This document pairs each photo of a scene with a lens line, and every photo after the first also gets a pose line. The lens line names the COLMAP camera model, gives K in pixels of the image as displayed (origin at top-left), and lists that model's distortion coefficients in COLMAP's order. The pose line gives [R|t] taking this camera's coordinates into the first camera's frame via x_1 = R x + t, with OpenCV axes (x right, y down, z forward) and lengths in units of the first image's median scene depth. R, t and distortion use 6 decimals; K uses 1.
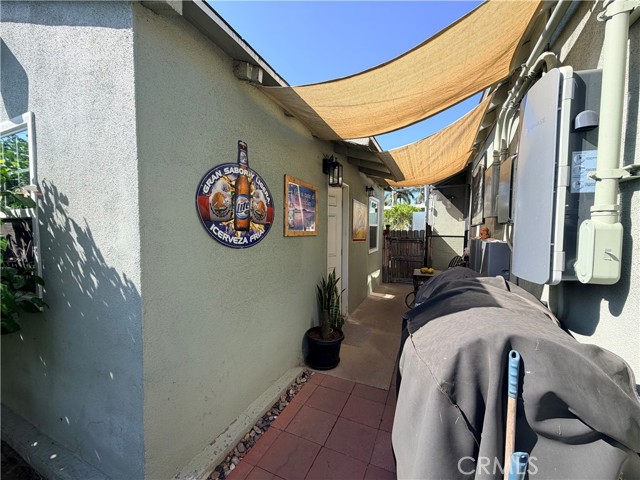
lens RADIAL K [[256.0, 0, 318.9], [0, 256.0, 240.1], [0, 0, 1]] dist [0.001565, -0.000355]
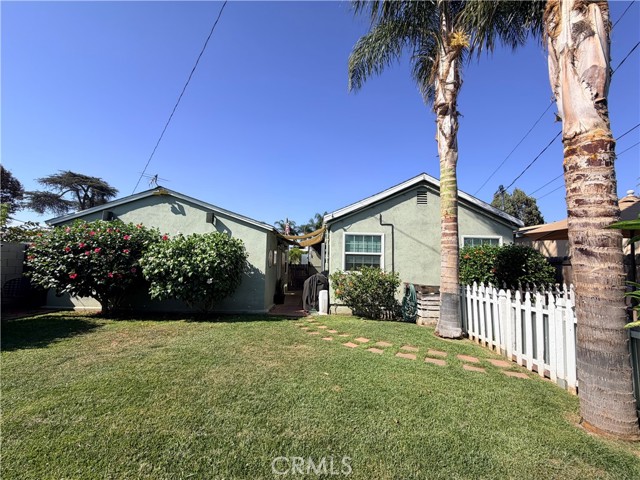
lens RADIAL K [[256.0, 0, 318.9], [0, 256.0, 240.1], [0, 0, 1]] dist [0.001565, -0.000355]
pose [[0.907897, 0.040507, 0.417231, -0.417214], [0.015024, 0.991537, -0.128956, 0.040879], [-0.418924, 0.123347, 0.899605, -1.030866]]
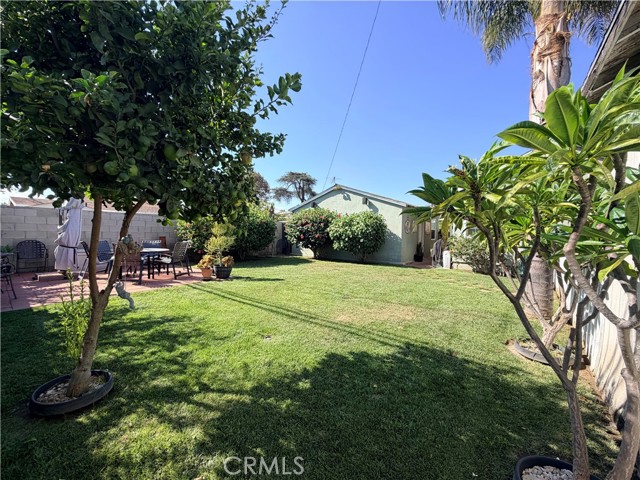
lens RADIAL K [[256.0, 0, 318.9], [0, 256.0, 240.1], [0, 0, 1]] dist [0.001565, -0.000355]
pose [[0.972066, 0.003052, -0.234688, -0.270968], [-0.007084, 0.999841, -0.016340, 0.086985], [0.234601, 0.017547, 0.971933, -1.604481]]
